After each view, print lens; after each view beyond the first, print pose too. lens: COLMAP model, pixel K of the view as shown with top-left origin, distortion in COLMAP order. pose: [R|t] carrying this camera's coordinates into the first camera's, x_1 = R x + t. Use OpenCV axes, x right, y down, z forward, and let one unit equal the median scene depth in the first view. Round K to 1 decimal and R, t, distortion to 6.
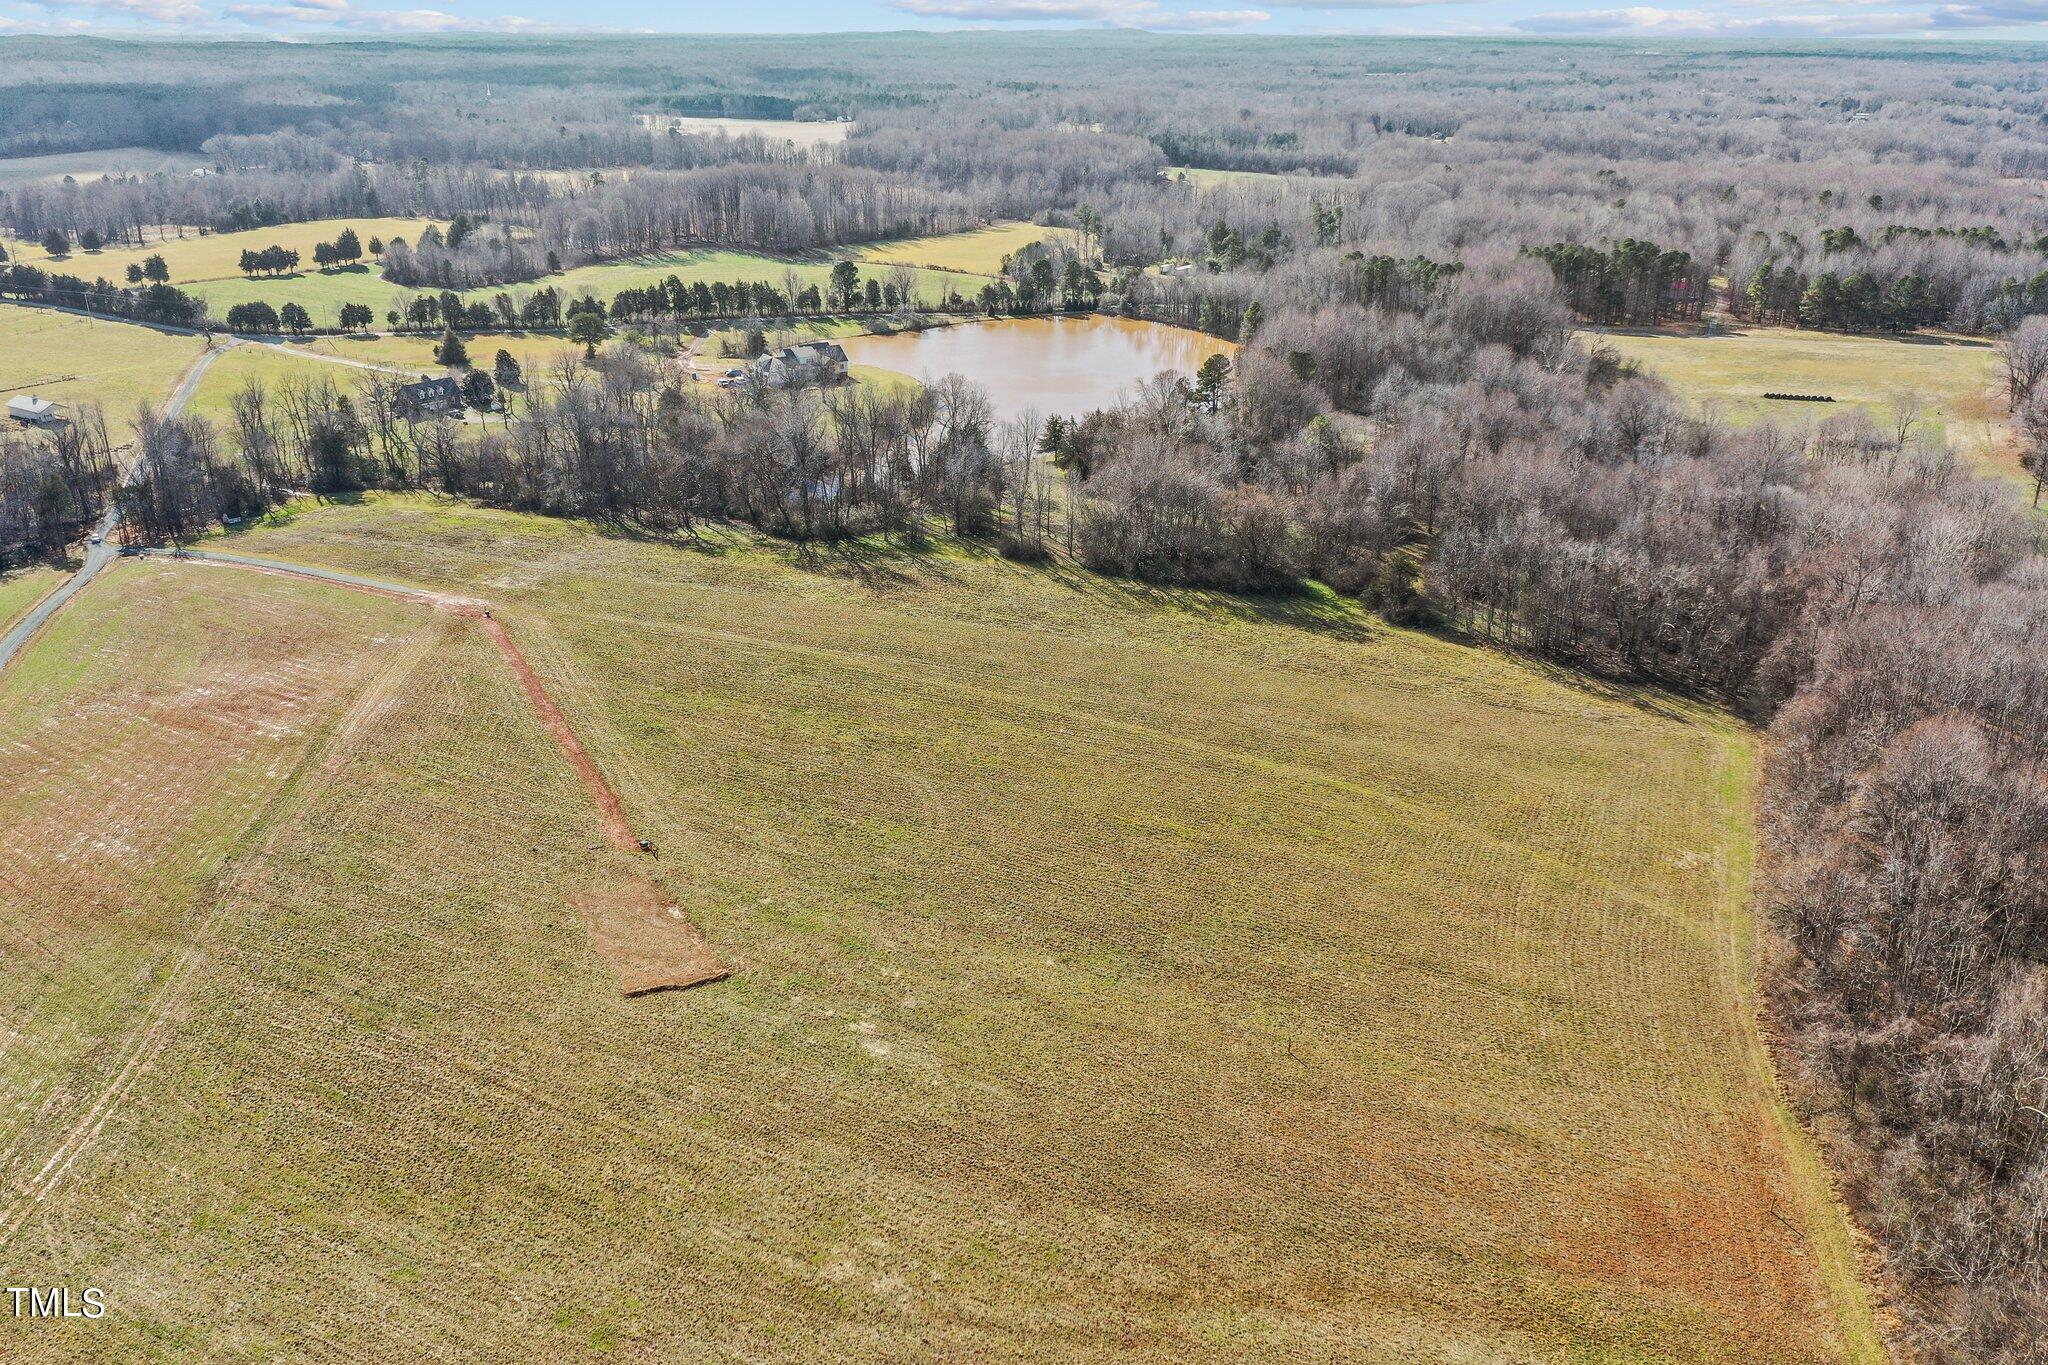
lens RADIAL K [[1609.4, 0, 1024.0], [0, 1609.4, 682.5], [0, 0, 1]] dist [-0.008447, 0.004390]
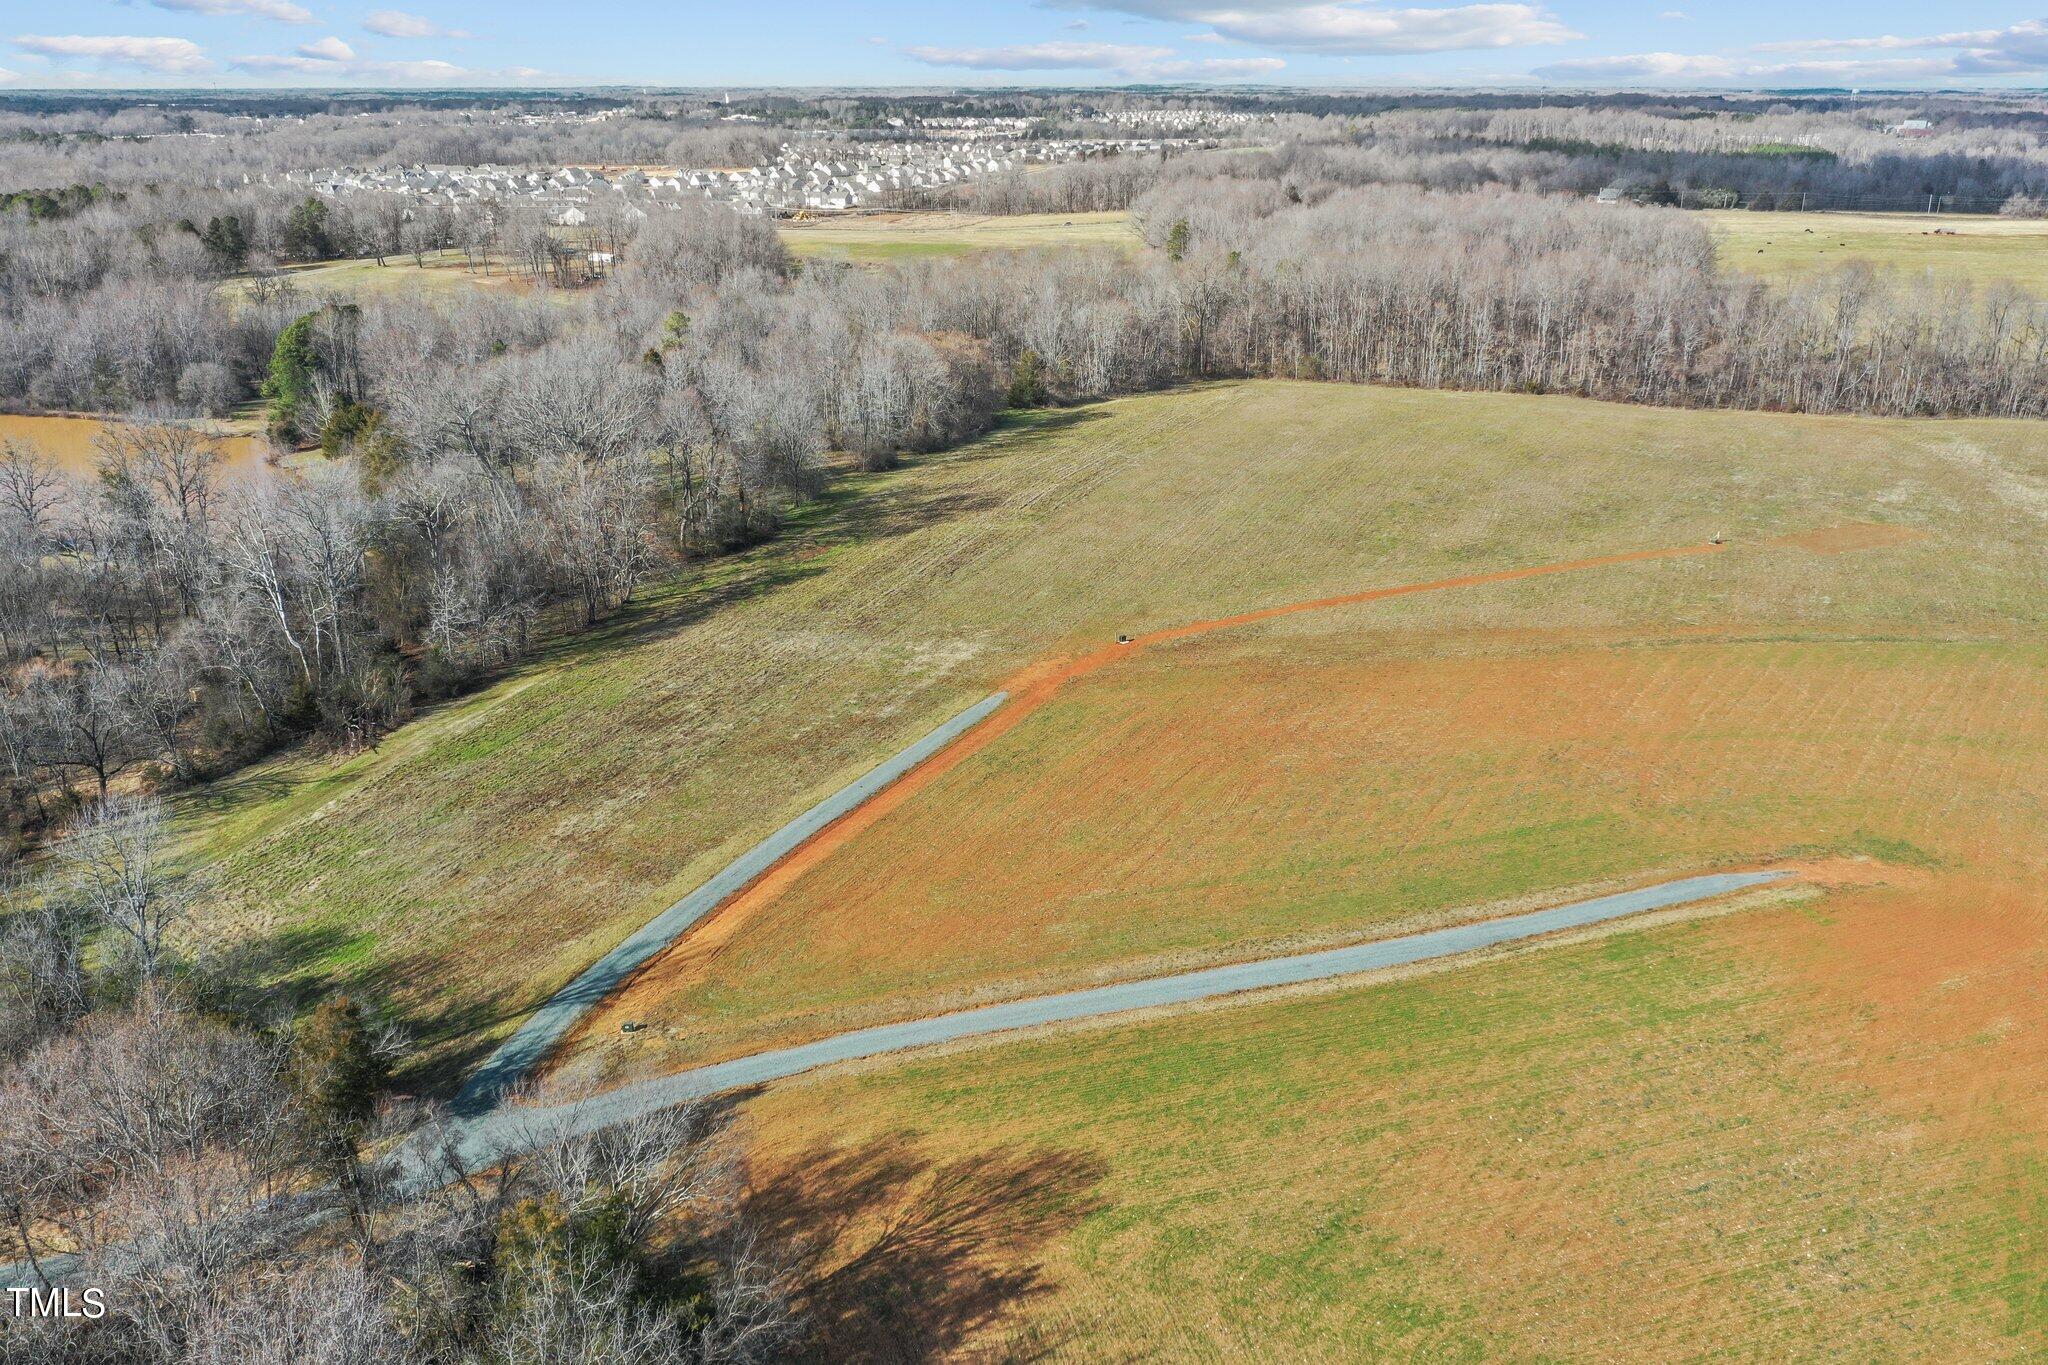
lens RADIAL K [[1597.5, 0, 1024.0], [0, 1597.5, 682.5], [0, 0, 1]] dist [-0.009790, 0.004538]
pose [[0.032188, -0.355901, 0.933969, -0.496265], [0.378410, 0.869230, 0.318190, -0.130928], [-0.925078, 0.343181, 0.162655, 0.486432]]
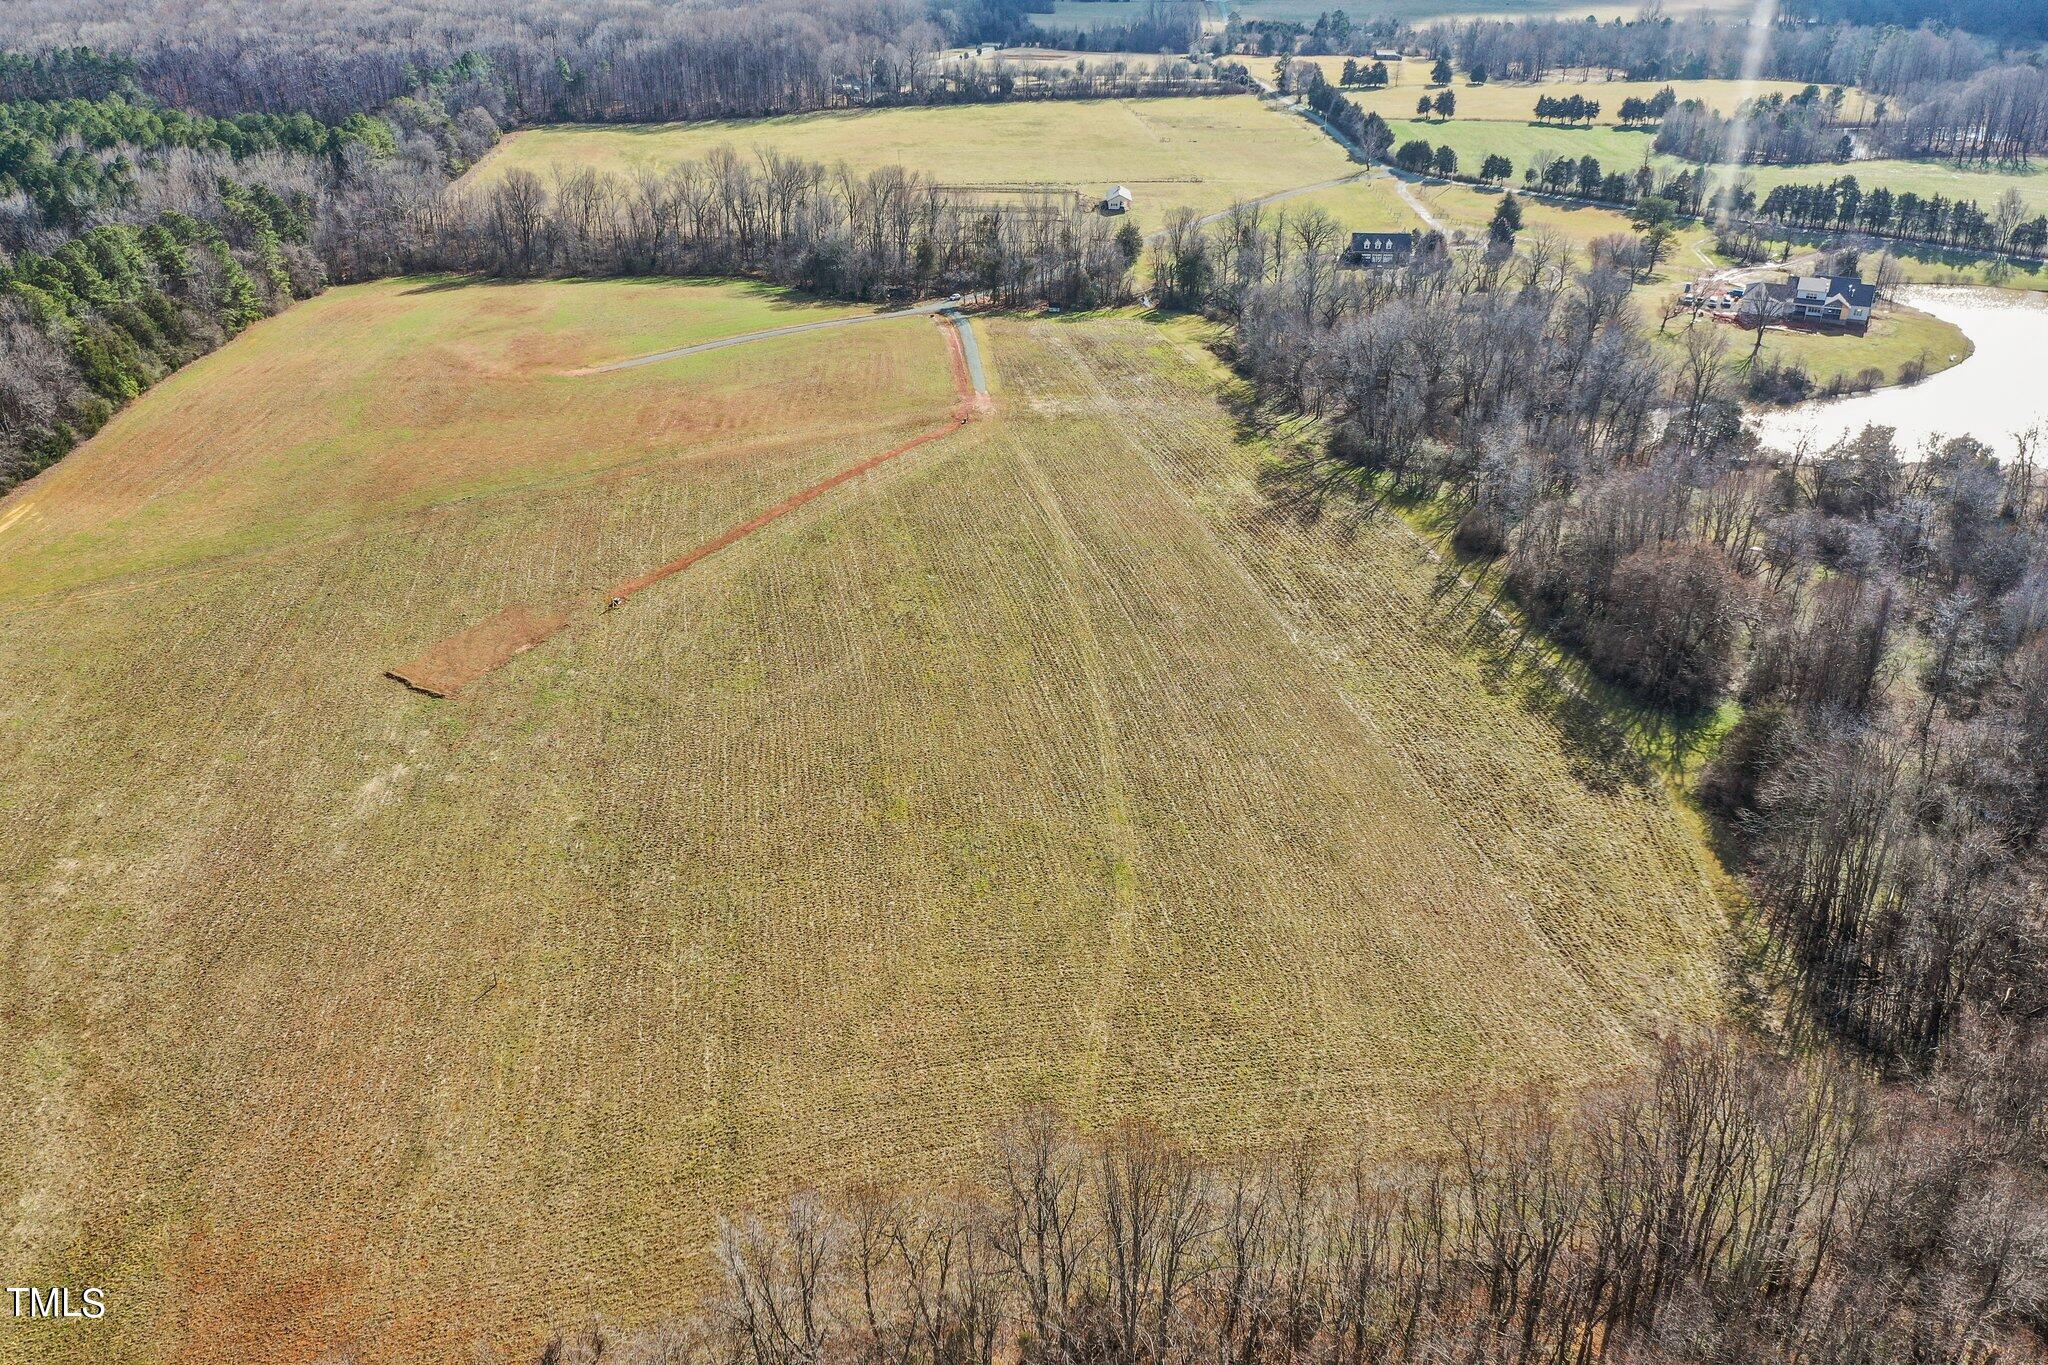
lens RADIAL K [[1609.4, 0, 1024.0], [0, 1609.4, 682.5], [0, 0, 1]] dist [-0.008447, 0.004390]
pose [[0.527909, 0.379856, -0.759619, 0.302212], [-0.318116, 0.917733, 0.237843, -0.078747], [0.787474, 0.116087, 0.605317, 0.203341]]
